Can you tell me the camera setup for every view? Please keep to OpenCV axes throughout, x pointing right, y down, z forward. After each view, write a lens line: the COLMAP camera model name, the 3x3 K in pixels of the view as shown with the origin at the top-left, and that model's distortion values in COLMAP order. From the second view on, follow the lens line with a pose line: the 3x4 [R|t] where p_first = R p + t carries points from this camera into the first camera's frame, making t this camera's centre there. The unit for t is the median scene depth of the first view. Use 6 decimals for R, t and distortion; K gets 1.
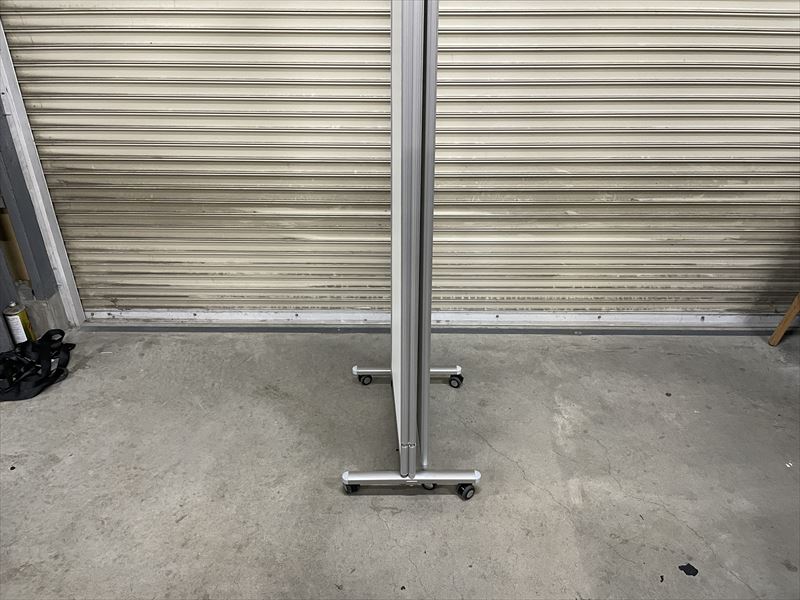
lens RADIAL K [[626.3, 0, 391.5], [0, 626.3, 301.3], [0, 0, 1]] dist [0.063376, -0.099255]
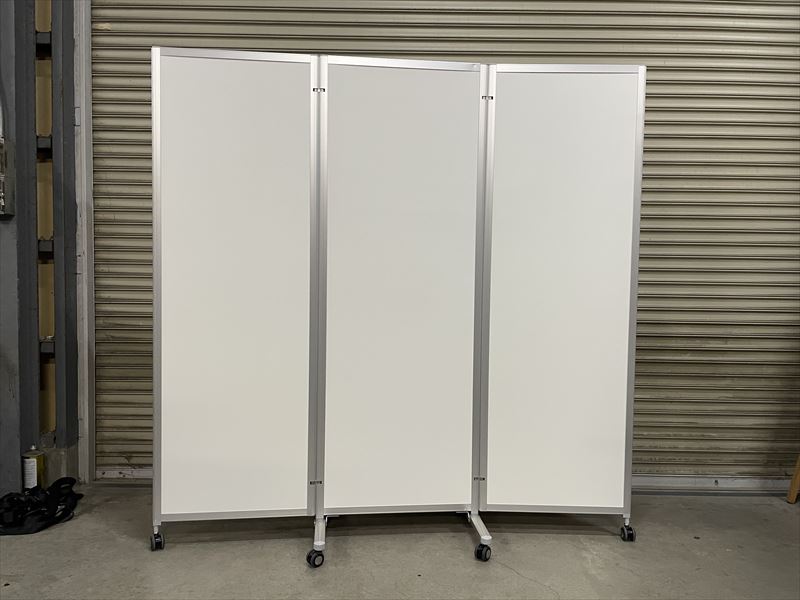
lens RADIAL K [[626.3, 0, 380.6], [0, 626.3, 288.7], [0, 0, 1]] dist [0.063376, -0.099255]
pose [[0.999821, 0.018892, -0.000820, -0.045489], [-0.017095, 0.884448, -0.466326, 0.244997], [-0.008085, 0.466257, 0.884613, -0.022535]]
